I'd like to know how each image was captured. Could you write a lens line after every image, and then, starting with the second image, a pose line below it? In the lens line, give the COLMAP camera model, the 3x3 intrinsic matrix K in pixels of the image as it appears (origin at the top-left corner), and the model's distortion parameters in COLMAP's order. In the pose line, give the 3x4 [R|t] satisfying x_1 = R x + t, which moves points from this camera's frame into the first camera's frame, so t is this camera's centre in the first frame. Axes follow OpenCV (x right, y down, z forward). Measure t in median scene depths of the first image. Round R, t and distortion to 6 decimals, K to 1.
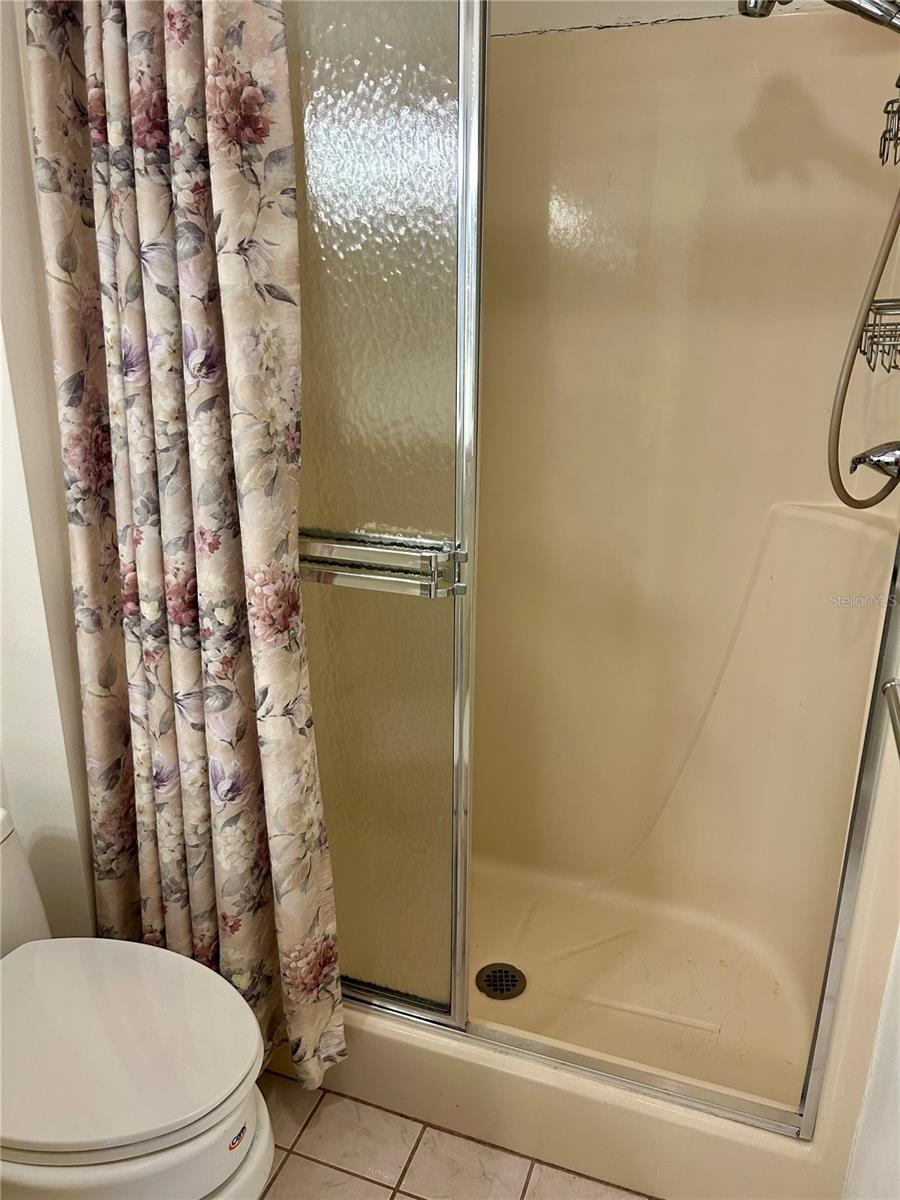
lens RADIAL K [[906.7, 0, 449.0], [0, 906.7, 602.2], [0, 0, 1]] dist [0.024799, -0.003508]
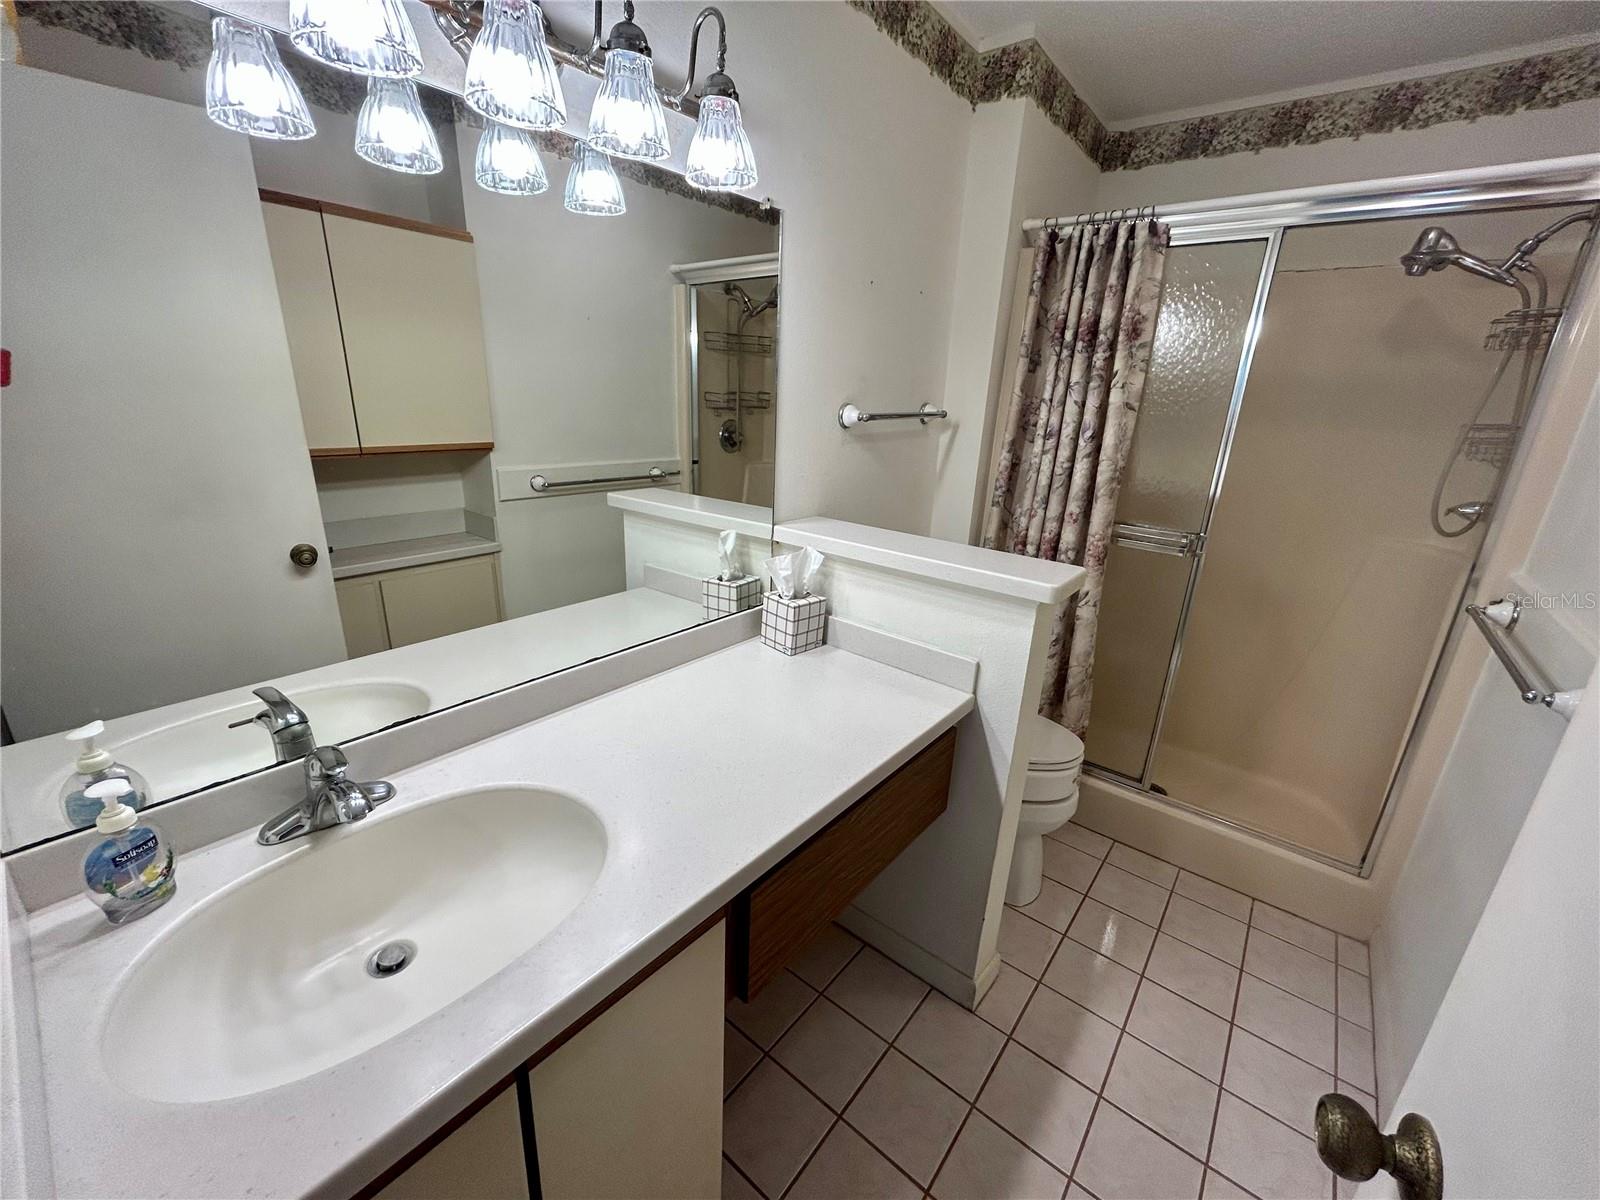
lens RADIAL K [[649.1, 0, 799.8], [0, 649.1, 592.6], [0, 0, 1]] dist [0.000879, -0.000568]
pose [[0.949186, 0.129110, -0.287013, -0.426685], [-0.139556, 0.990083, -0.016148, 0.227189], [0.282082, 0.055382, 0.957790, -0.657448]]
